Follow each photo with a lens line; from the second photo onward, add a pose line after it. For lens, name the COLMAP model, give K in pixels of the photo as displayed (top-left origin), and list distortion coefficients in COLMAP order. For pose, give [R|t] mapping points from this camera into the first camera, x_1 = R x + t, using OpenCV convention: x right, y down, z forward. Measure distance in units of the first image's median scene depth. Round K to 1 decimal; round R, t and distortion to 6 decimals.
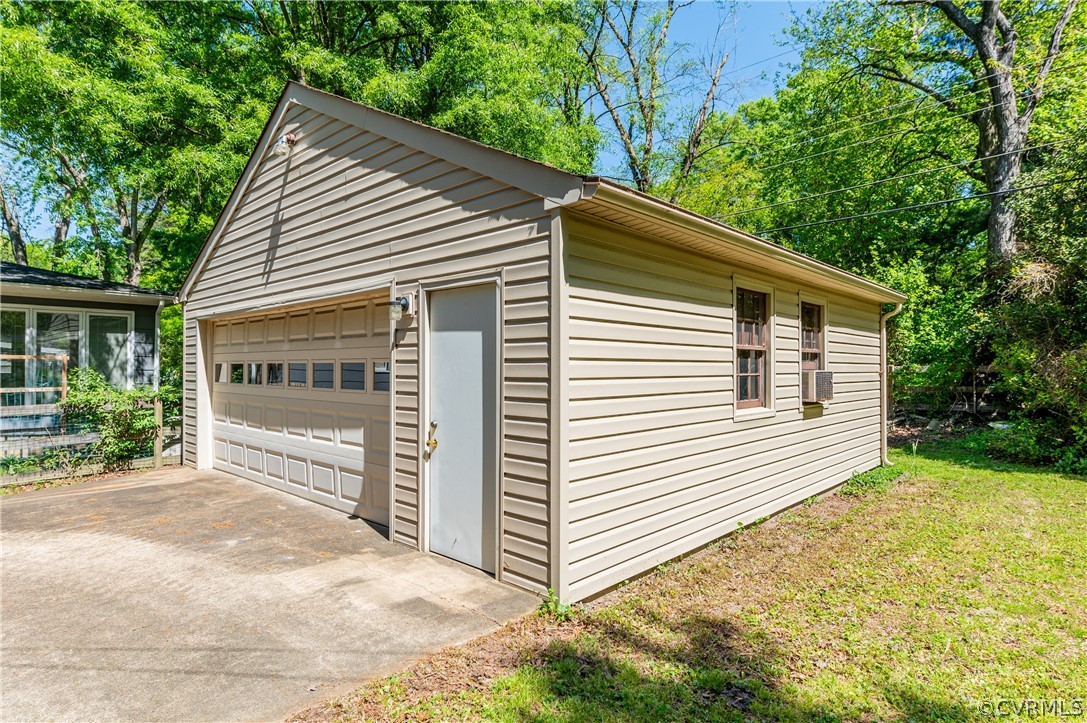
lens RADIAL K [[590.6, 0, 543.5], [0, 590.6, 361.5], [0, 0, 1]] dist [0.000498, -0.000420]
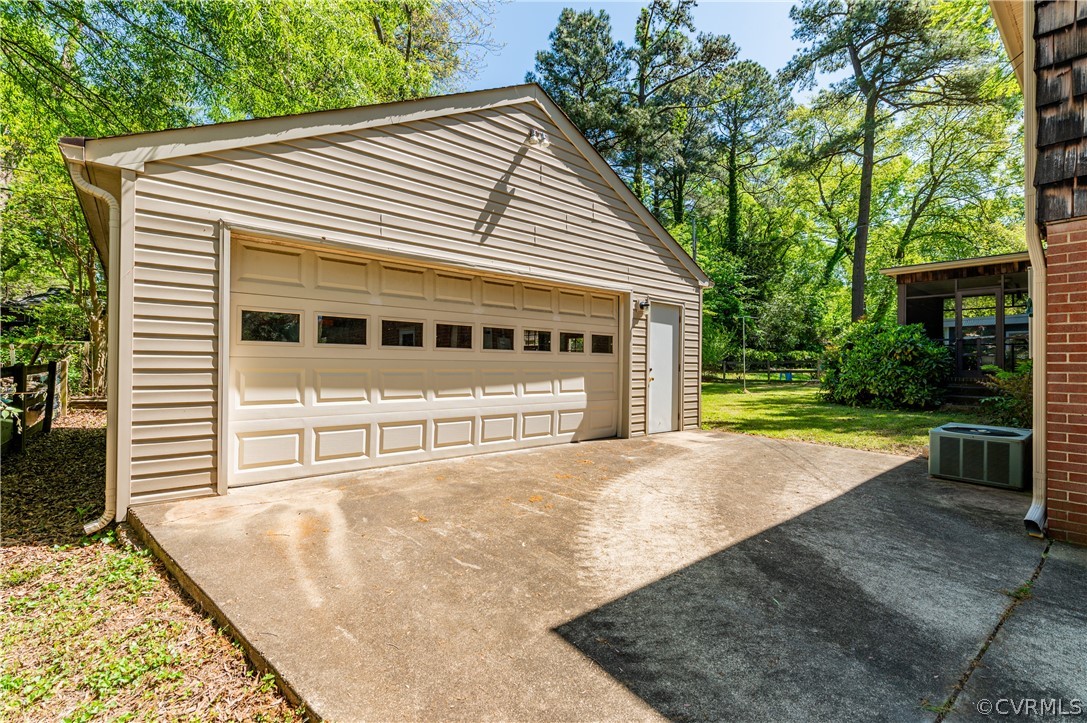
lens RADIAL K [[480.1, 0, 543.5], [0, 480.1, 361.5], [0, 0, 1]] dist [0.000780, -0.000525]
pose [[0.114753, 0.005759, 0.993377, -1.707265], [-0.021114, 0.999771, -0.003357, 0.087098], [-0.993170, -0.020589, 0.114849, 1.097259]]
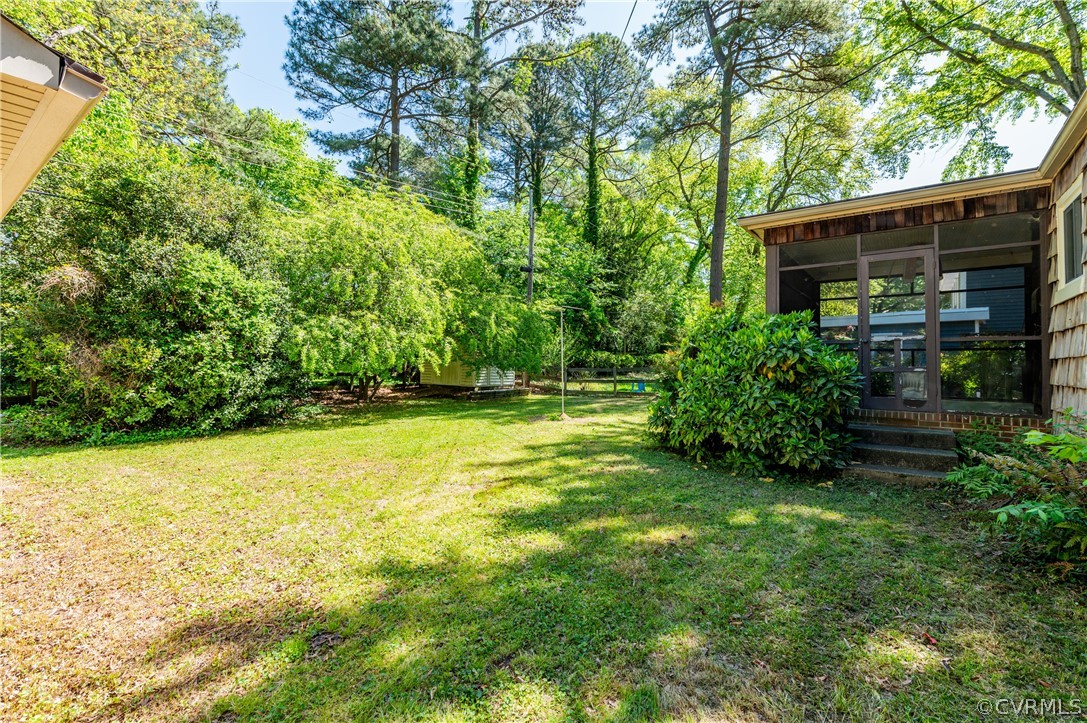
lens RADIAL K [[488.6, 0, 538.1], [0, 488.6, 354.8], [0, 0, 1]] dist [0.000021, 0.000104]
pose [[-0.107429, 0.021328, 0.993984, -0.381467], [-0.019398, 0.999535, -0.023543, 0.013495], [-0.994023, -0.021810, -0.106966, 0.385295]]
